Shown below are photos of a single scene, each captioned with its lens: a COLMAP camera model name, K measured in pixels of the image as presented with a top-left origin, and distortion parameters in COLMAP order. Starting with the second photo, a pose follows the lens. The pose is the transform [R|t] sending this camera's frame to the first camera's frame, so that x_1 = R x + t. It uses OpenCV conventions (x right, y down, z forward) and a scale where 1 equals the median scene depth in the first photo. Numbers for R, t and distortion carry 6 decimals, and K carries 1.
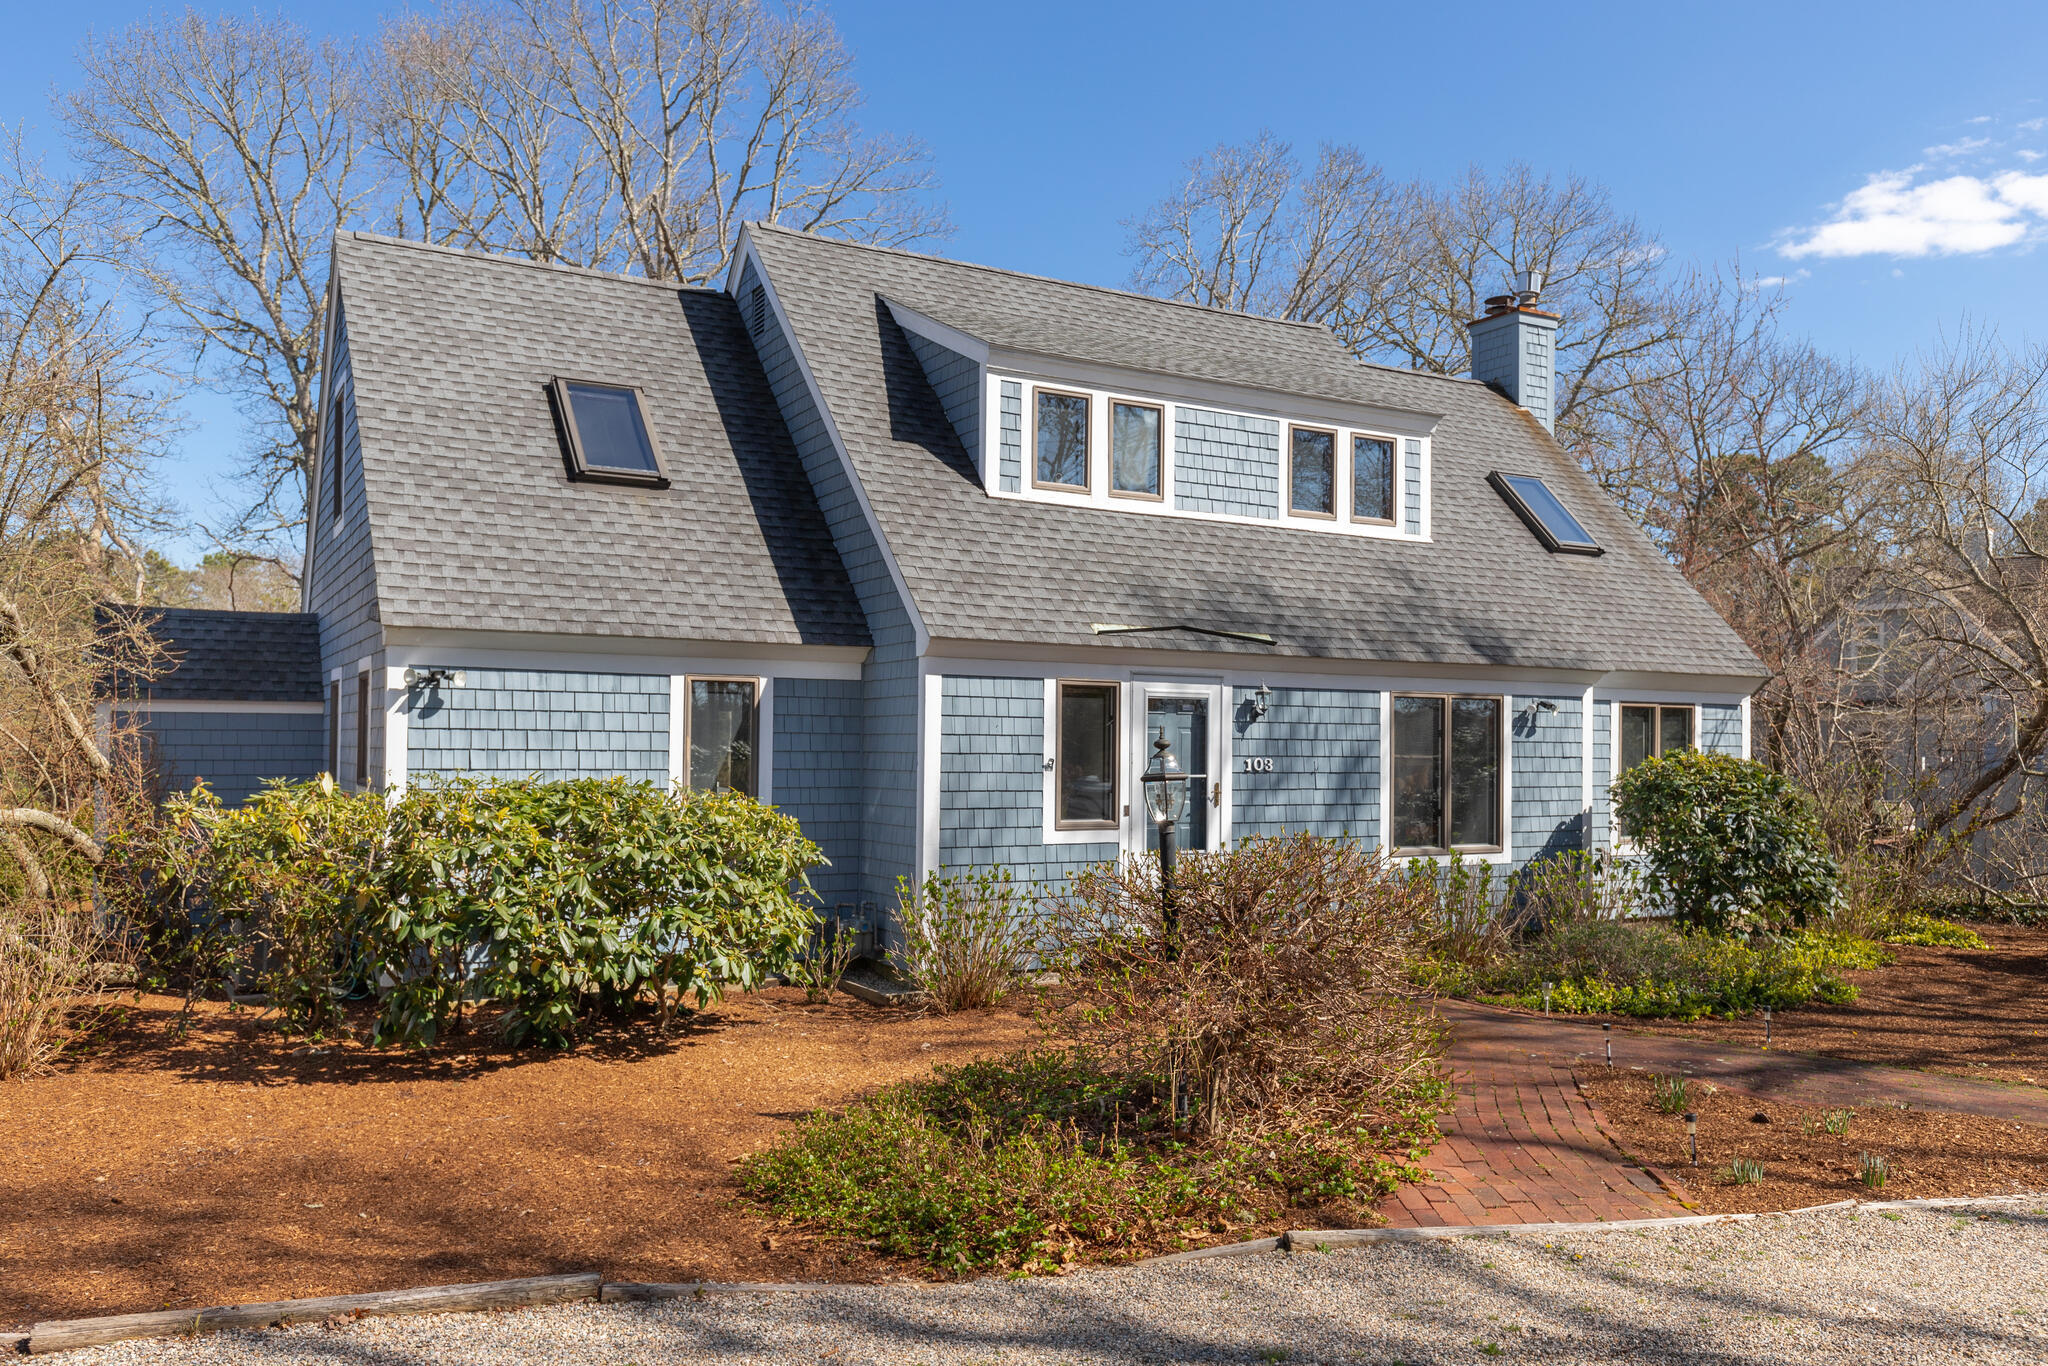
lens RADIAL K [[1541.9, 0, 1039.1], [0, 1541.9, 702.5], [0, 0, 1]] dist [0.010618, -0.000145]
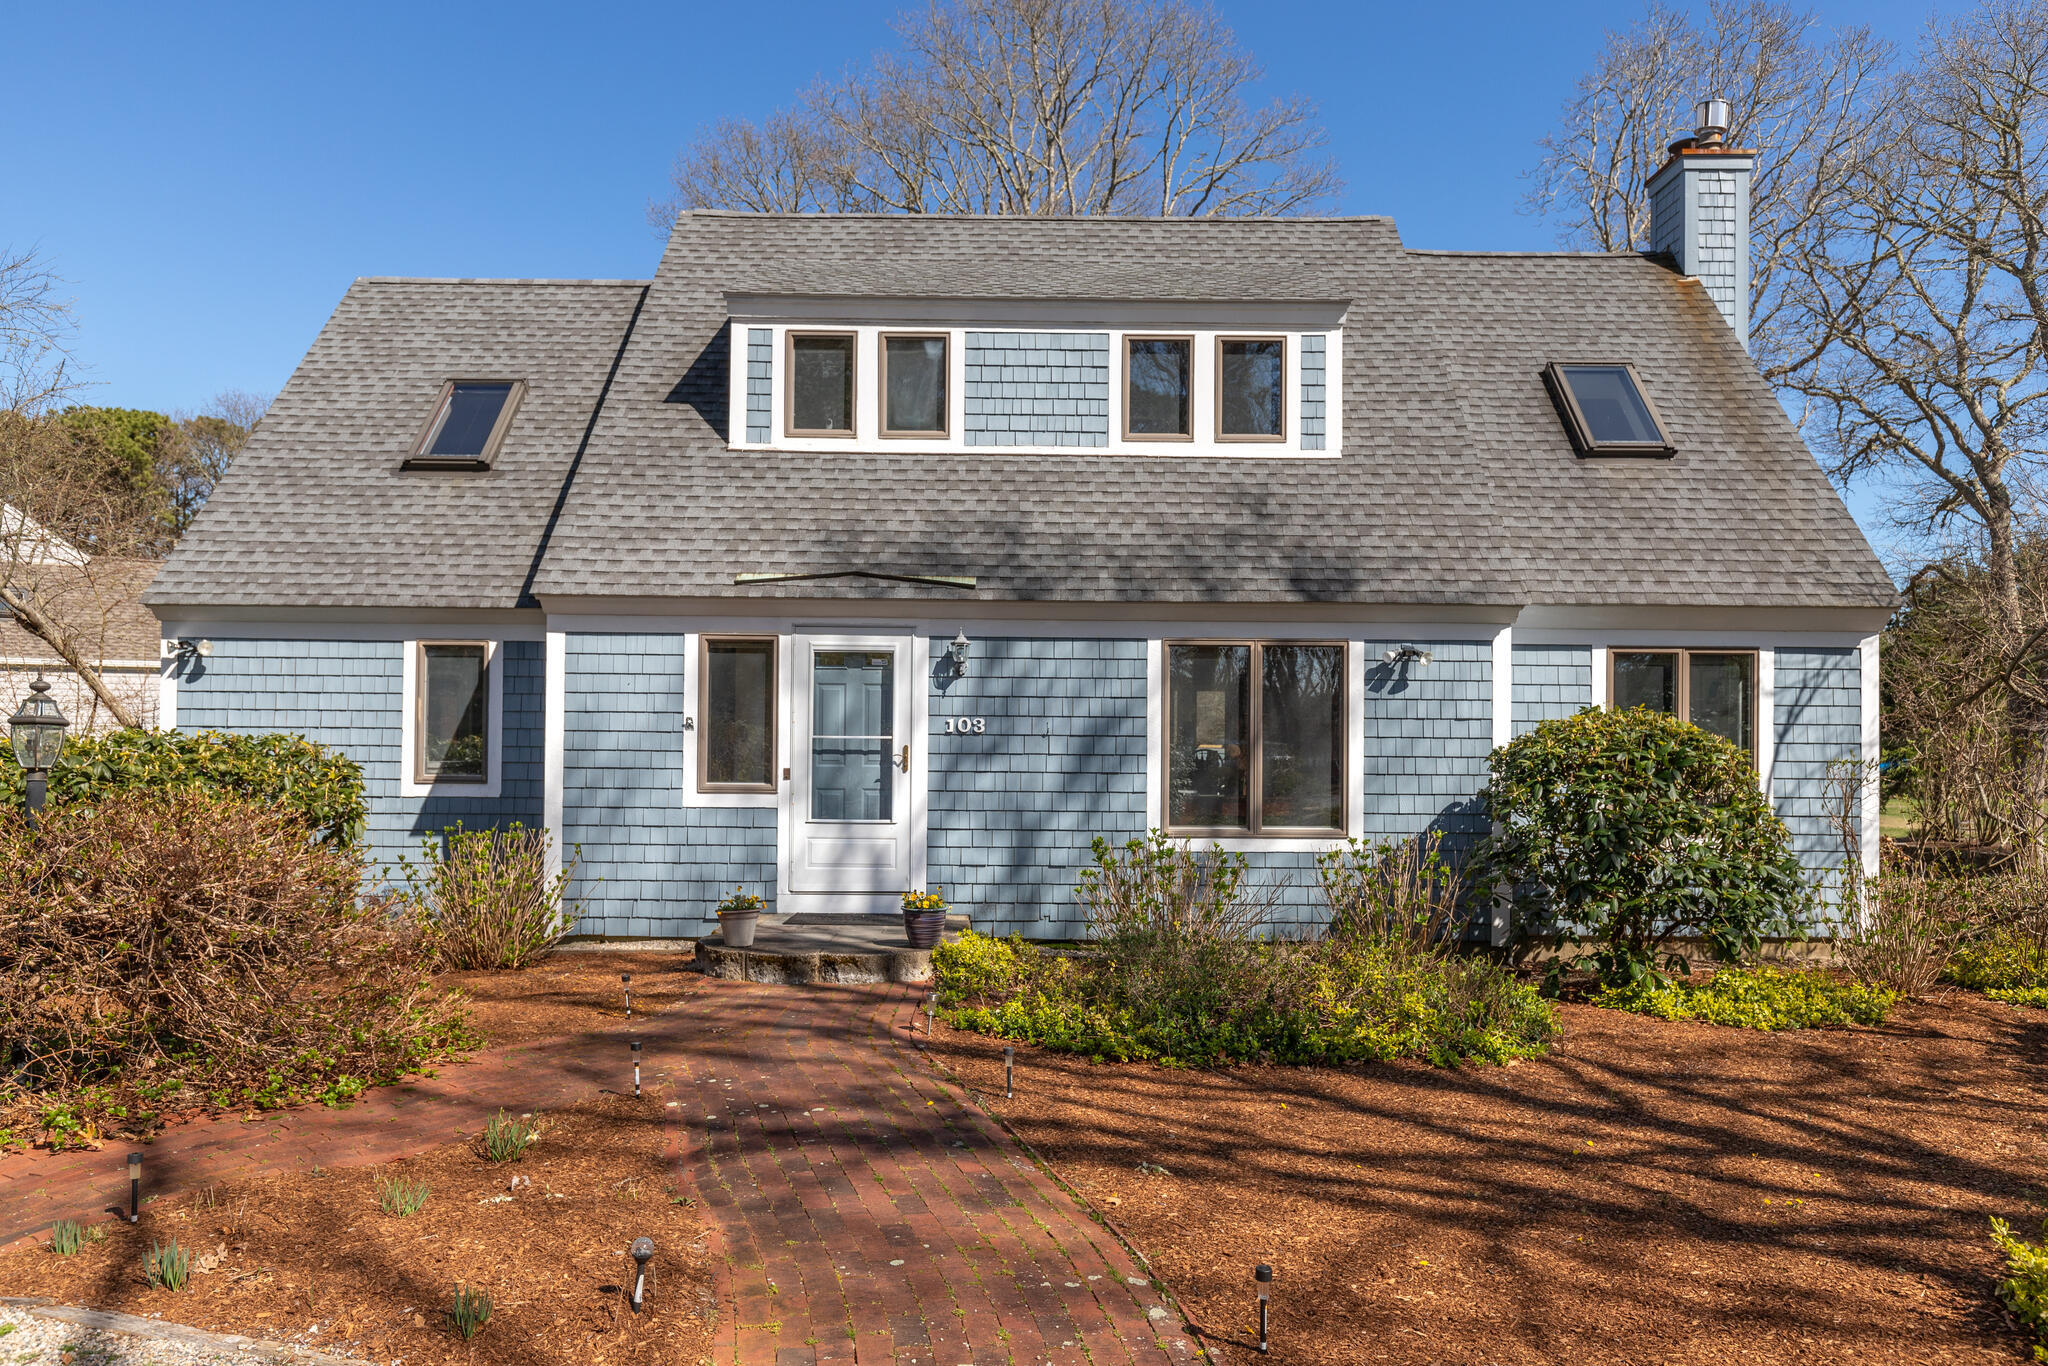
lens RADIAL K [[1457.6, 0, 1017.3], [0, 1457.6, 689.5], [0, 0, 1]] dist [0.006209, 0.003588]
pose [[0.870872, -0.012749, -0.491345, 0.559279], [0.013095, 0.999911, -0.002736, 0.021667], [0.491336, -0.004051, 0.870961, 0.281098]]
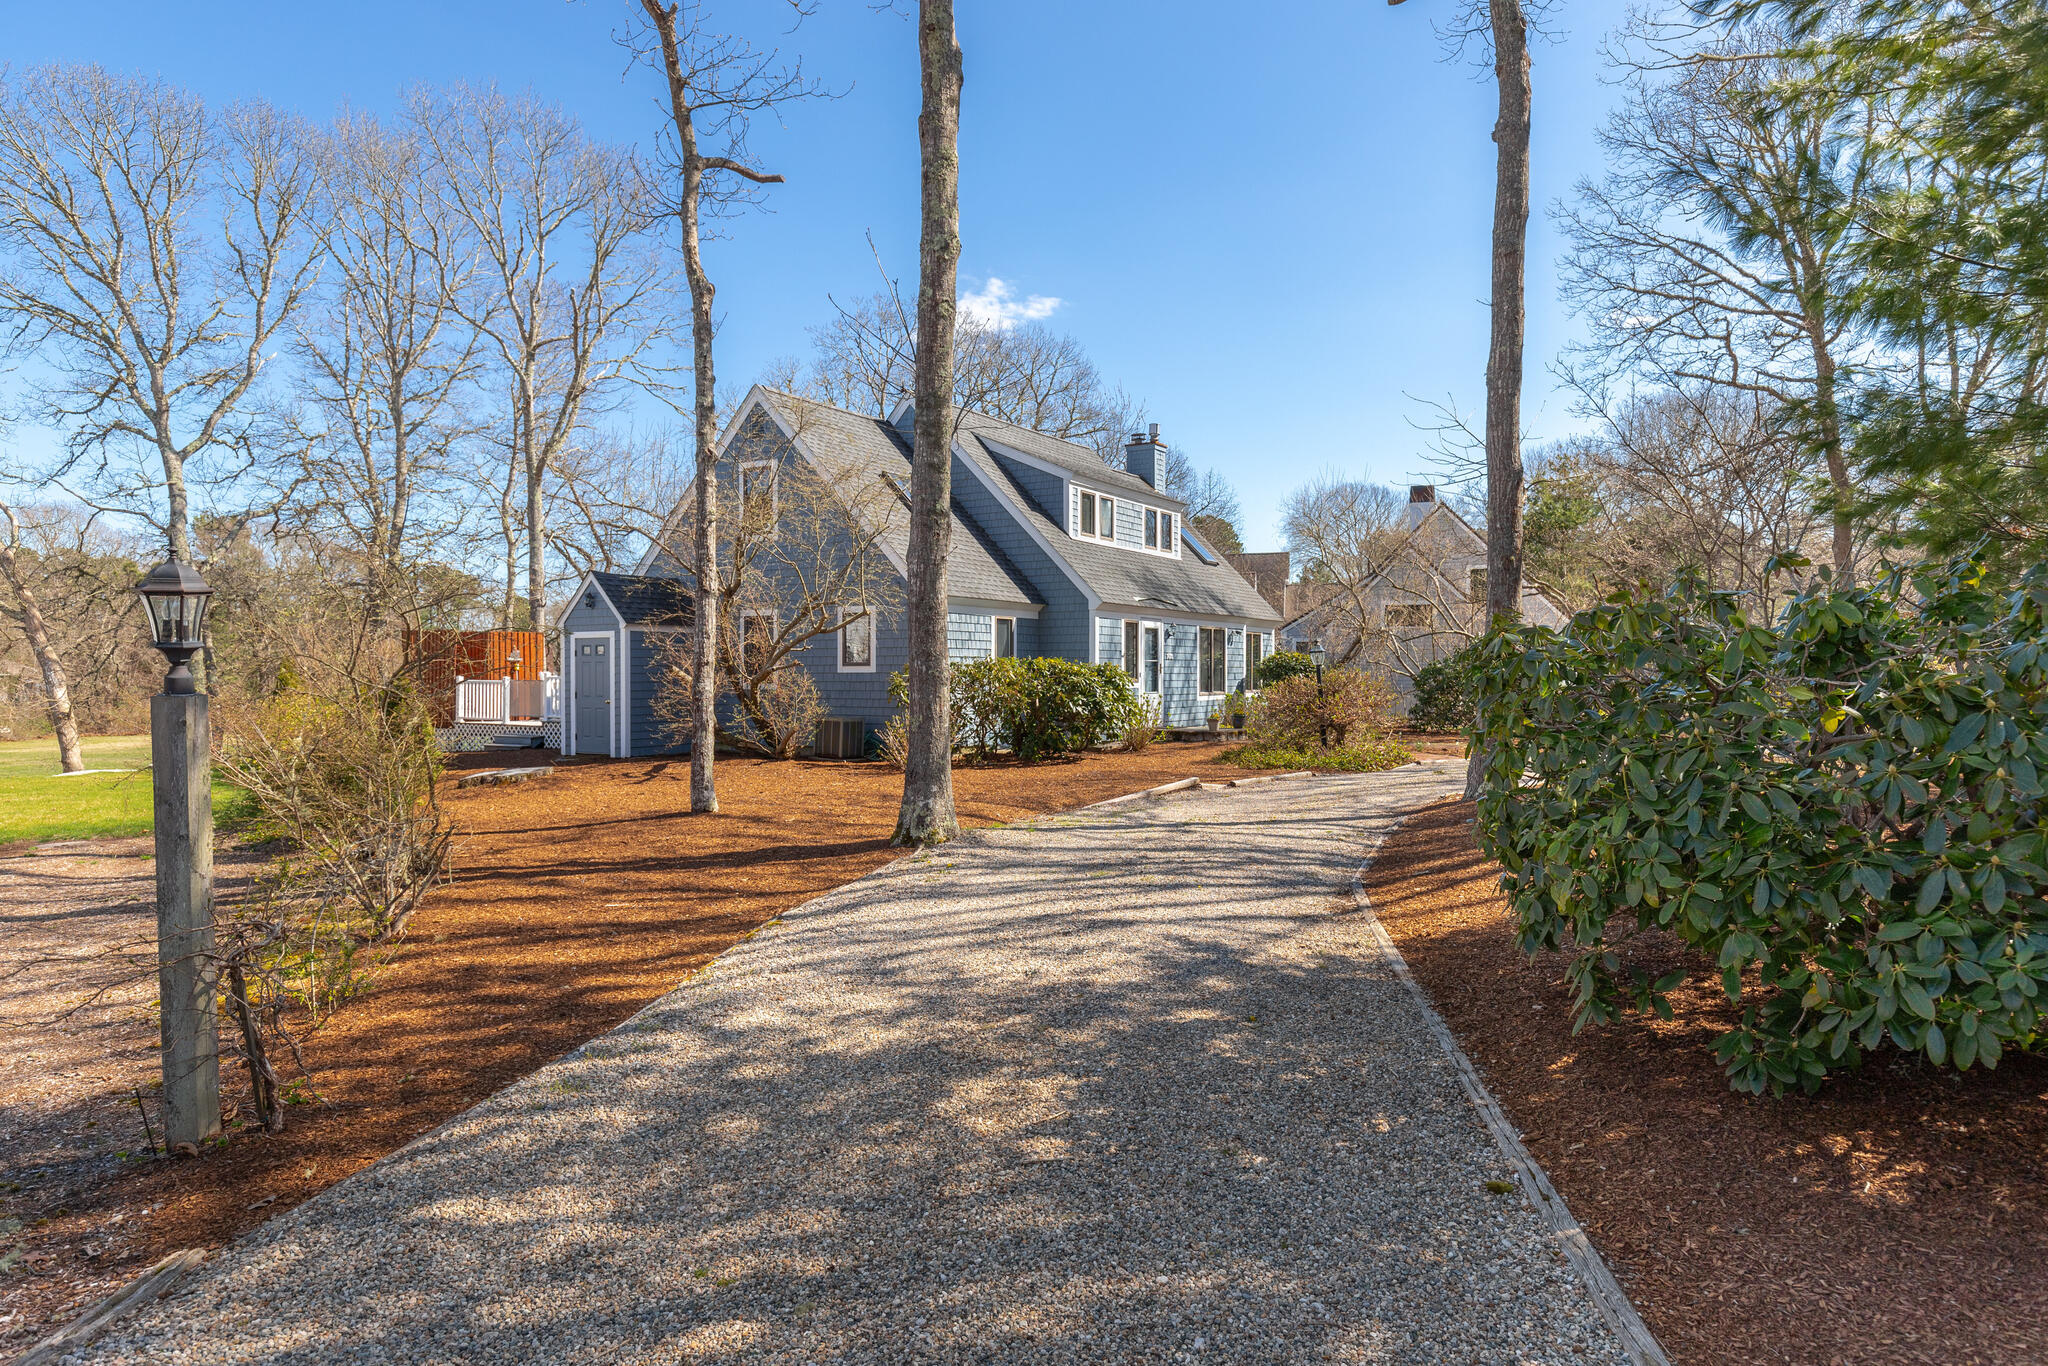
lens RADIAL K [[1217.6, 0, 1017.4], [0, 1217.6, 670.7], [0, 0, 1]] dist [0.004657, 0.001159]
pose [[0.882527, -0.008684, 0.470181, -0.925178], [-0.004172, 0.999646, 0.026294, 0.013918], [-0.470243, -0.025167, 0.882178, -0.539053]]
